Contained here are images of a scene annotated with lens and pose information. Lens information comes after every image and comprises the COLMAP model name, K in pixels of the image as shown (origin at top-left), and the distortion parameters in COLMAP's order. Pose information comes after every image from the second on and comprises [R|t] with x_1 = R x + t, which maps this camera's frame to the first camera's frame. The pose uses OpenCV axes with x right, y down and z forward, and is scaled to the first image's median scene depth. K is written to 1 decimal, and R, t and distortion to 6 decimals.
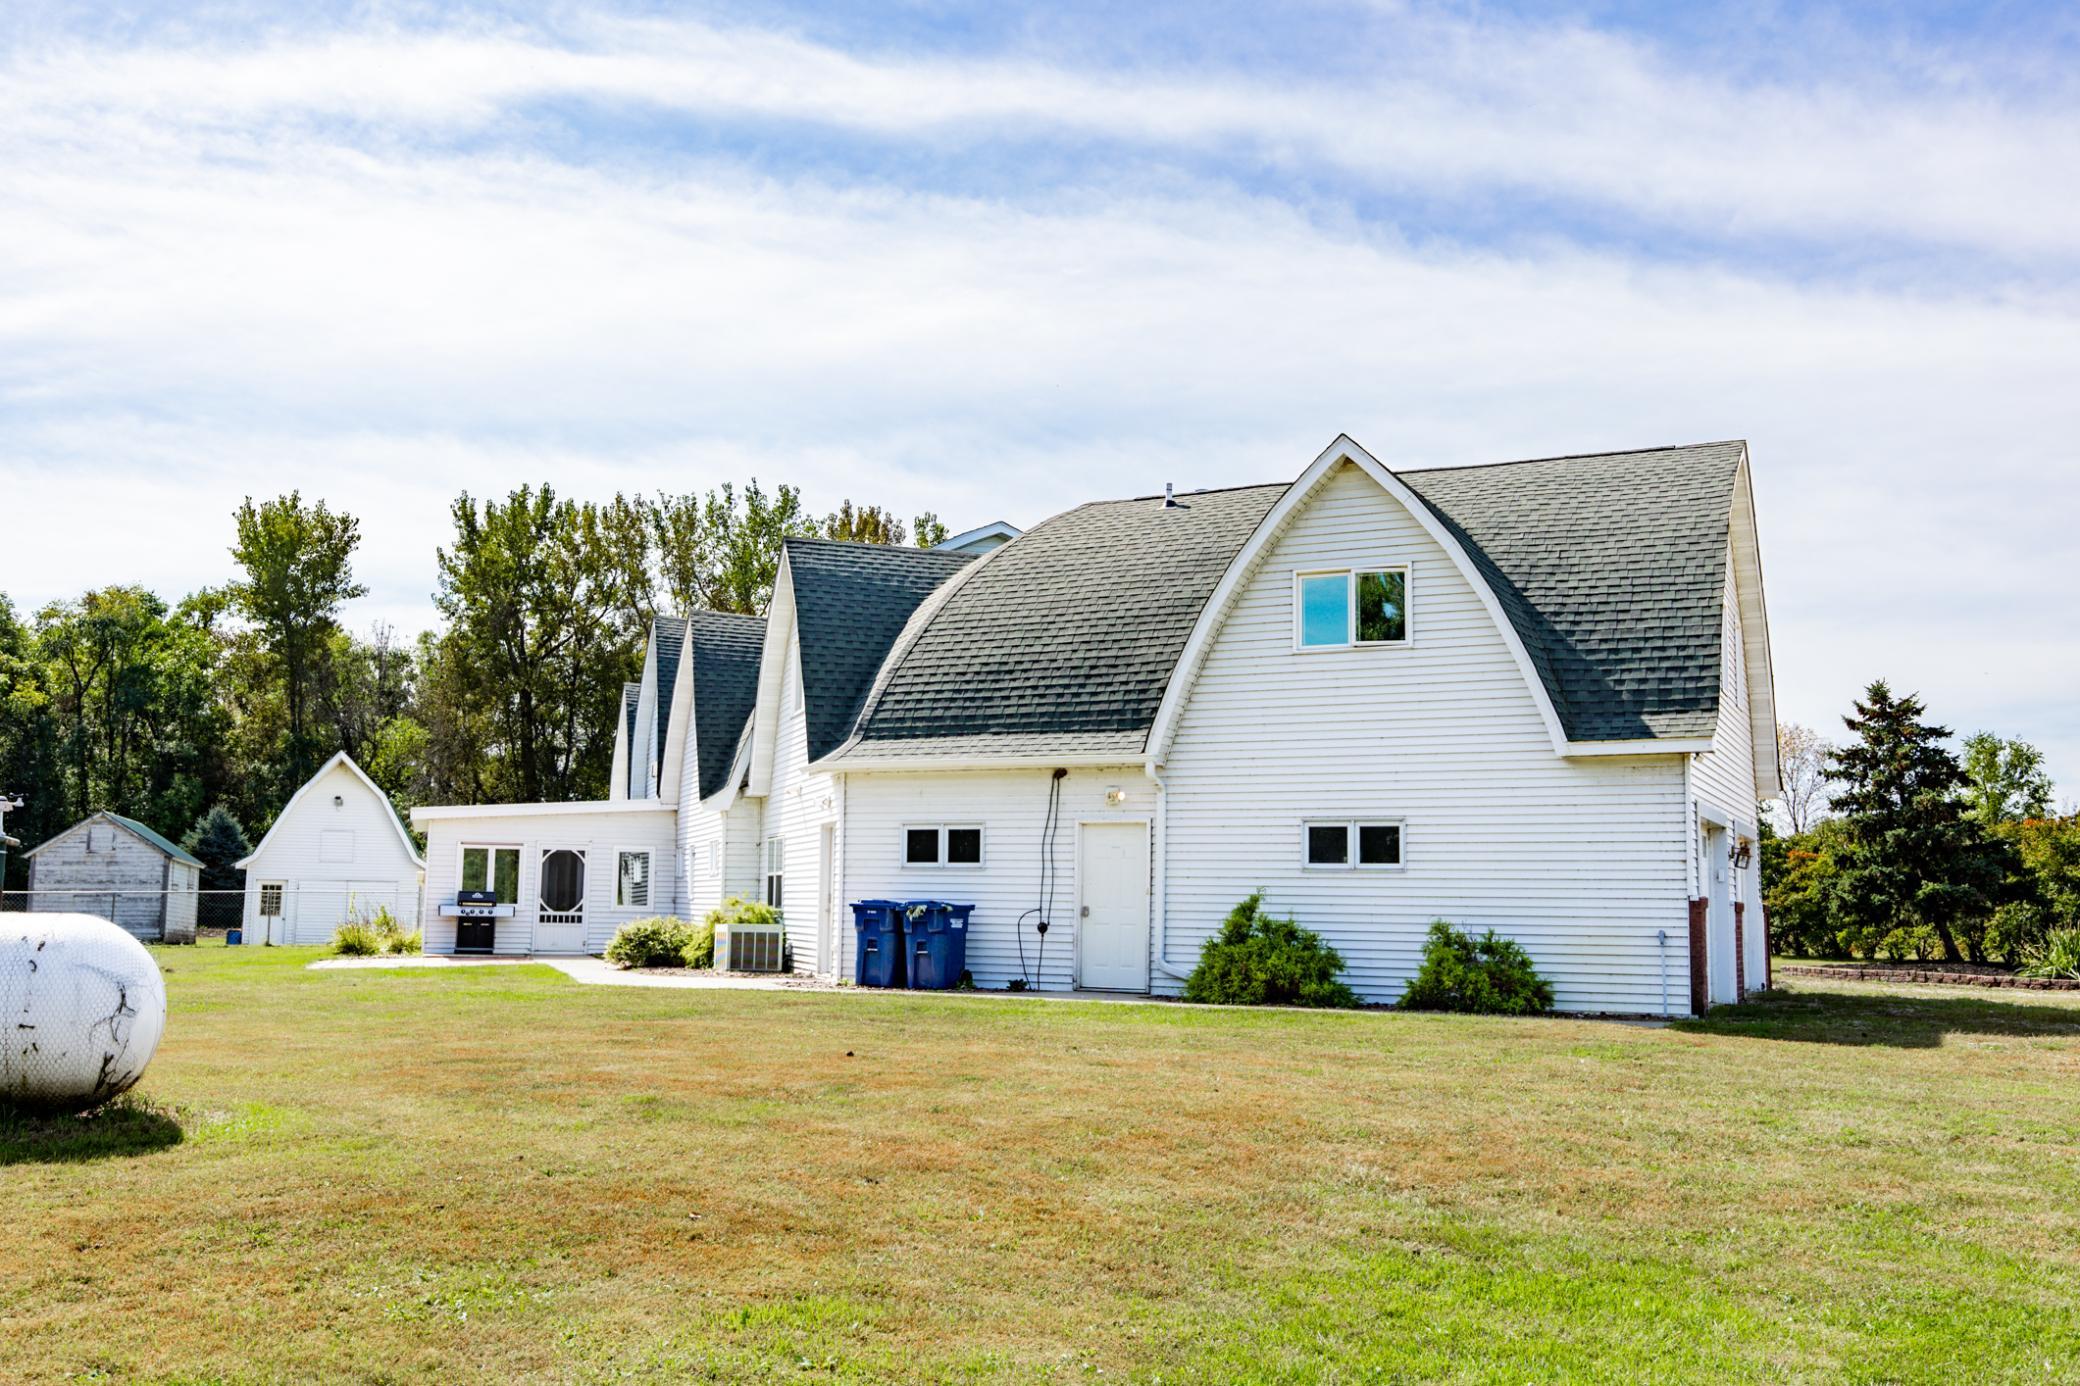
lens RADIAL K [[1980.3, 0, 1040.2], [0, 1980.3, 664.0], [0, 0, 1]] dist [-0.012967, -0.019204]
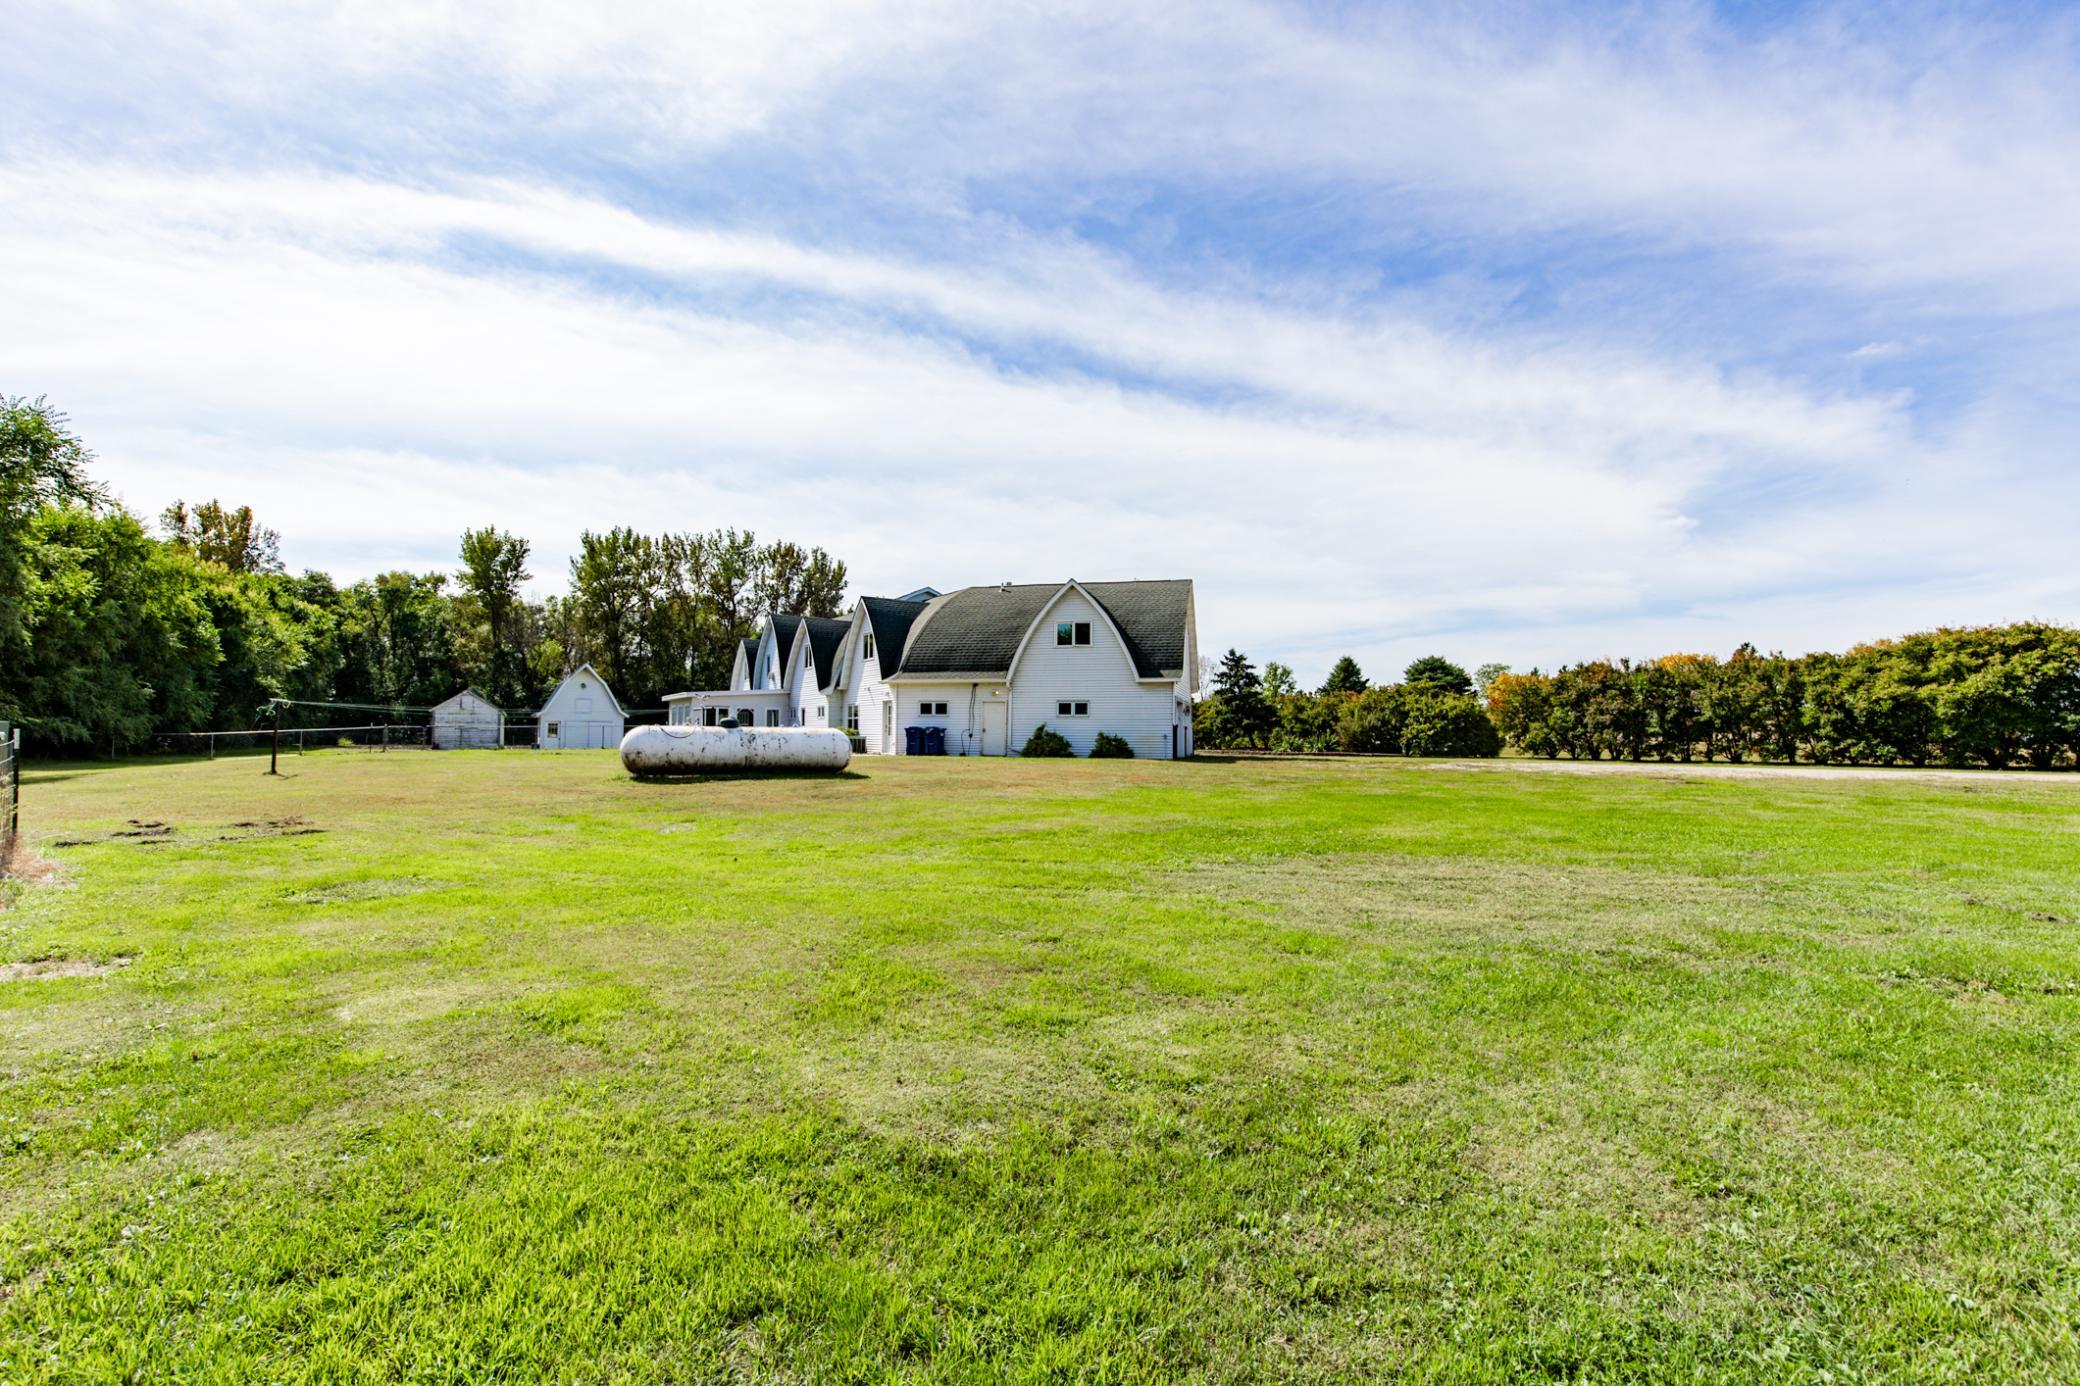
lens RADIAL K [[1555.7, 0, 1040.0], [0, 1555.7, 693.0], [0, 0, 1]] dist [0.001214, 0.000494]
pose [[0.965574, 0.001113, 0.260125, -0.406114], [-0.024864, 0.995807, 0.088035, -0.114198], [-0.258937, -0.091472, 0.961553, -1.040364]]
